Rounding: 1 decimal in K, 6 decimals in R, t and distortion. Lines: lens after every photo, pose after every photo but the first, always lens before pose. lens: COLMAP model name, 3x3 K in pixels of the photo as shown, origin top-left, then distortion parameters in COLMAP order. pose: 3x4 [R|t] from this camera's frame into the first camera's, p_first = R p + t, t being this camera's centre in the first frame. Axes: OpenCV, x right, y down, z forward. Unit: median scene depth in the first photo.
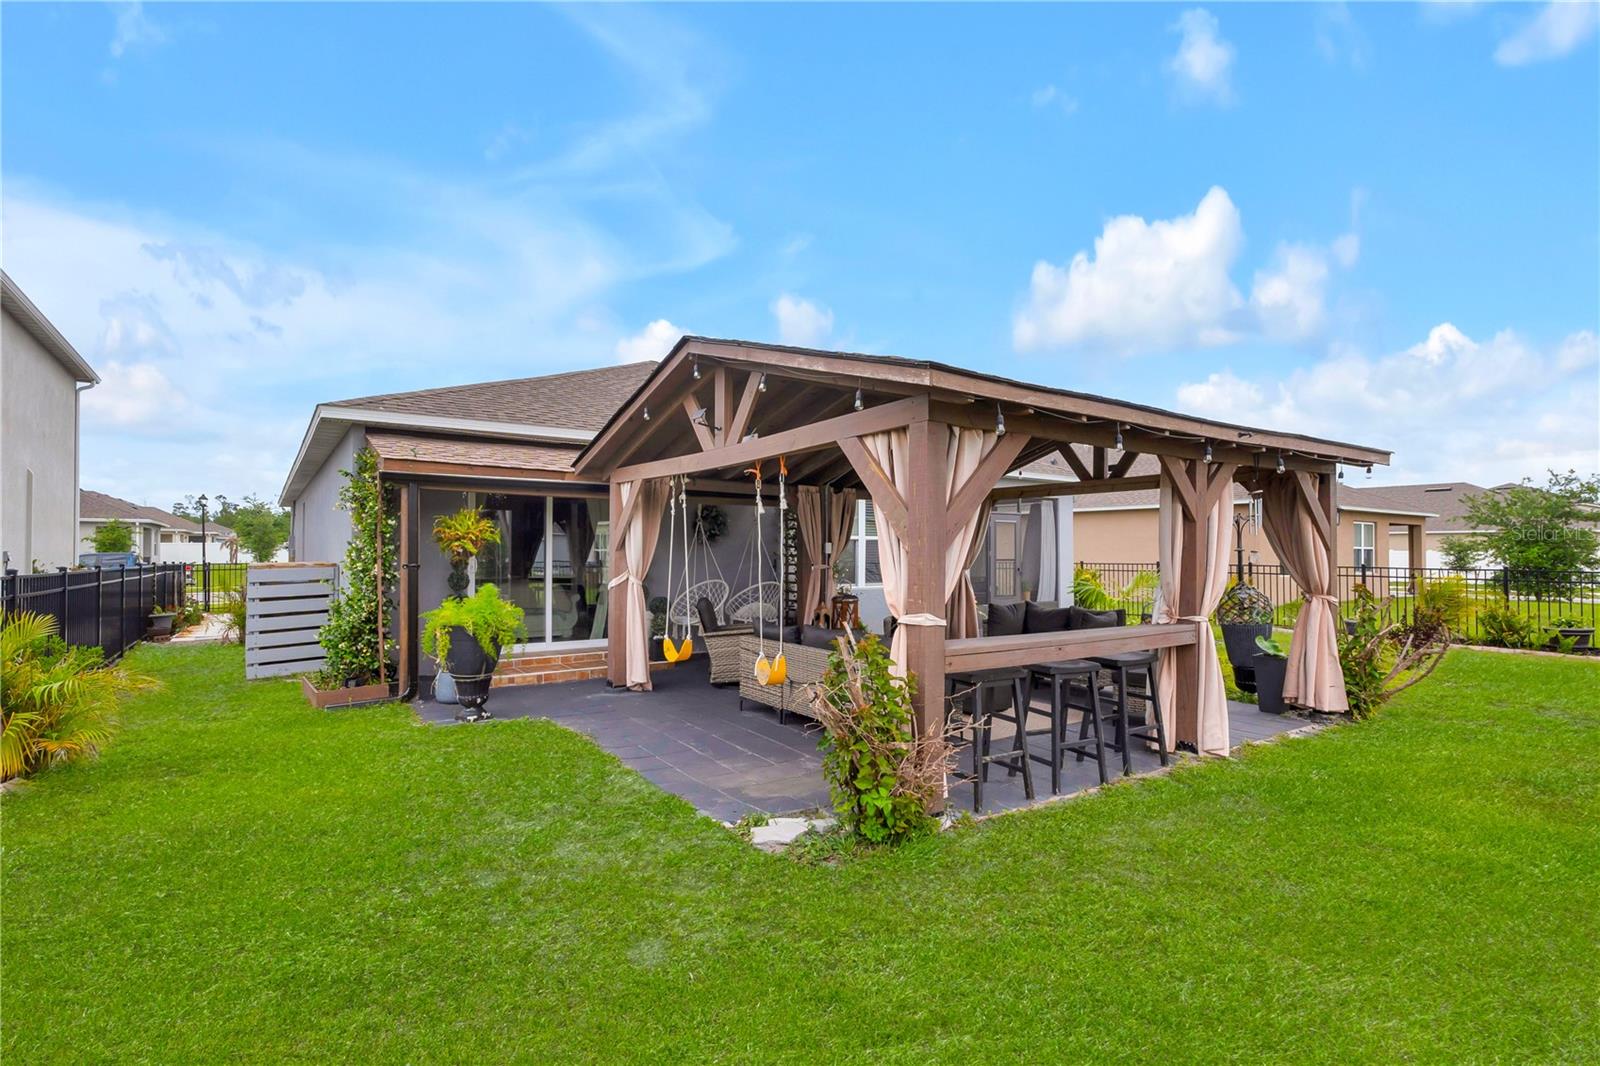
lens RADIAL K [[760.1, 0, 792.0], [0, 760.1, 526.7], [0, 0, 1]] dist [-0.002103, -0.000654]
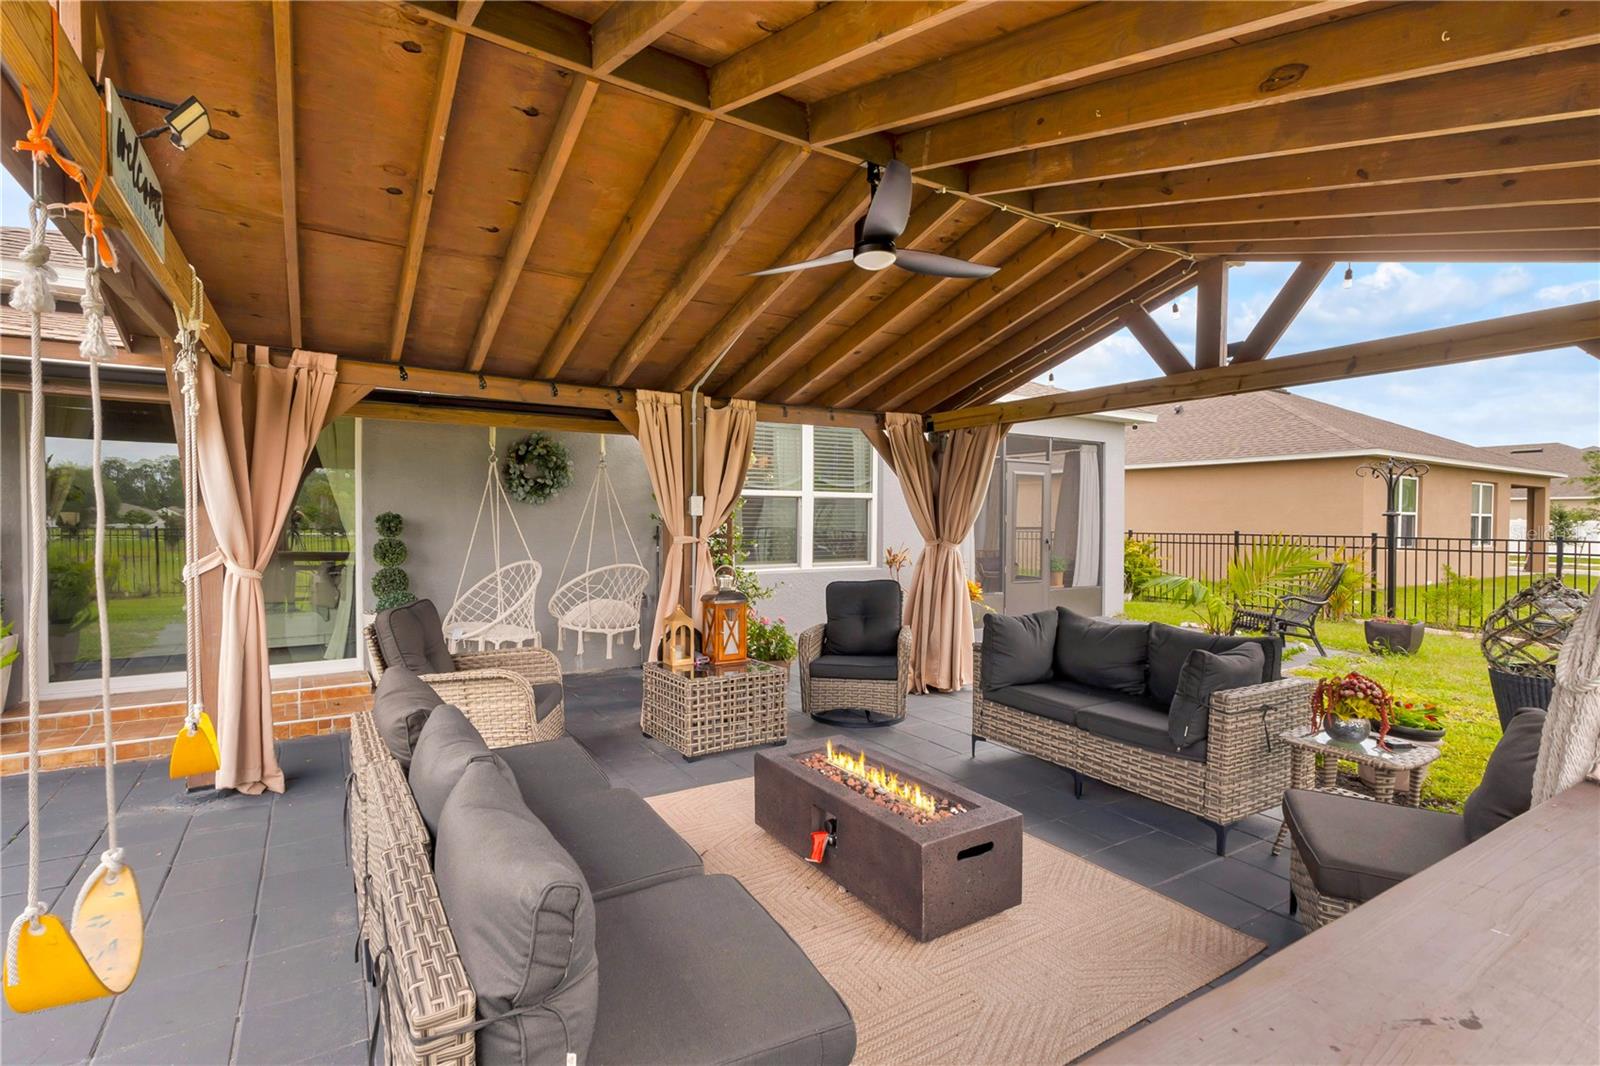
lens RADIAL K [[760.1, 0, 792.0], [0, 760.1, 526.7], [0, 0, 1]] dist [-0.002103, -0.000654]
pose [[0.999353, 0.001554, -0.035942, 0.133638], [-0.000095, 0.999177, 0.040556, 0.020407], [0.035975, -0.040527, 0.998531, 0.441692]]
